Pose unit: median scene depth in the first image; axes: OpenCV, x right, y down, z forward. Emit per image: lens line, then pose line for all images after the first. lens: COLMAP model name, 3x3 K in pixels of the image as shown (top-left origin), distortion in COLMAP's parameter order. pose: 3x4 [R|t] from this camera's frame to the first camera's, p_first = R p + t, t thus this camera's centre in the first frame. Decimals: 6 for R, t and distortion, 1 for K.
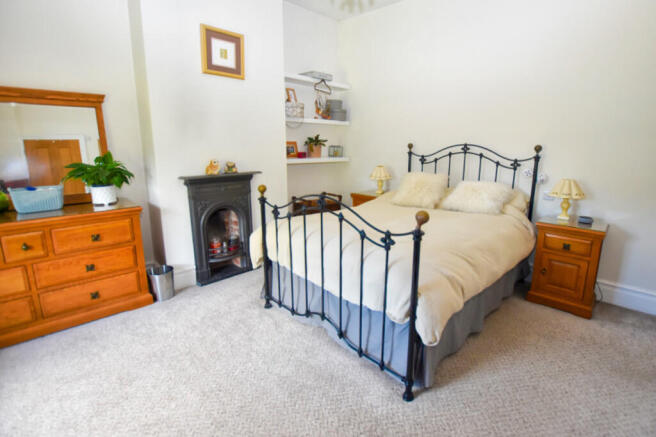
lens RADIAL K [[312.2, 0, 329.9], [0, 312.2, 217.0], [0, 0, 1]] dist [-0.022355, -0.000142]
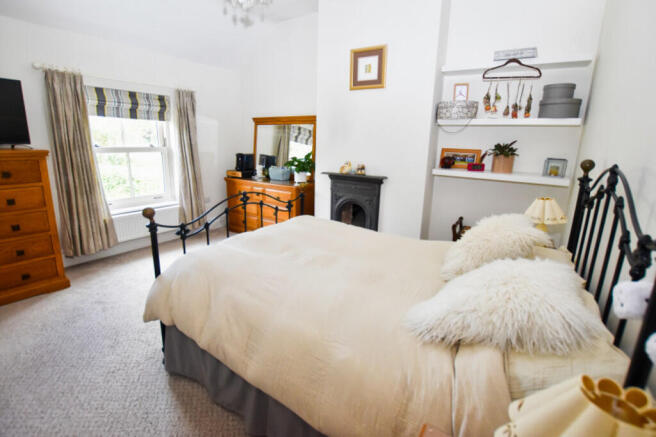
lens RADIAL K [[293.3, 0, 330.9], [0, 293.3, 220.9], [0, 0, 1]] dist [-0.023534, 0.000286]
pose [[0.218394, 0.243531, -0.944985, 0.747002], [-0.250394, 0.949925, 0.186935, -0.161769], [0.943190, 0.195794, 0.268436, 0.680336]]
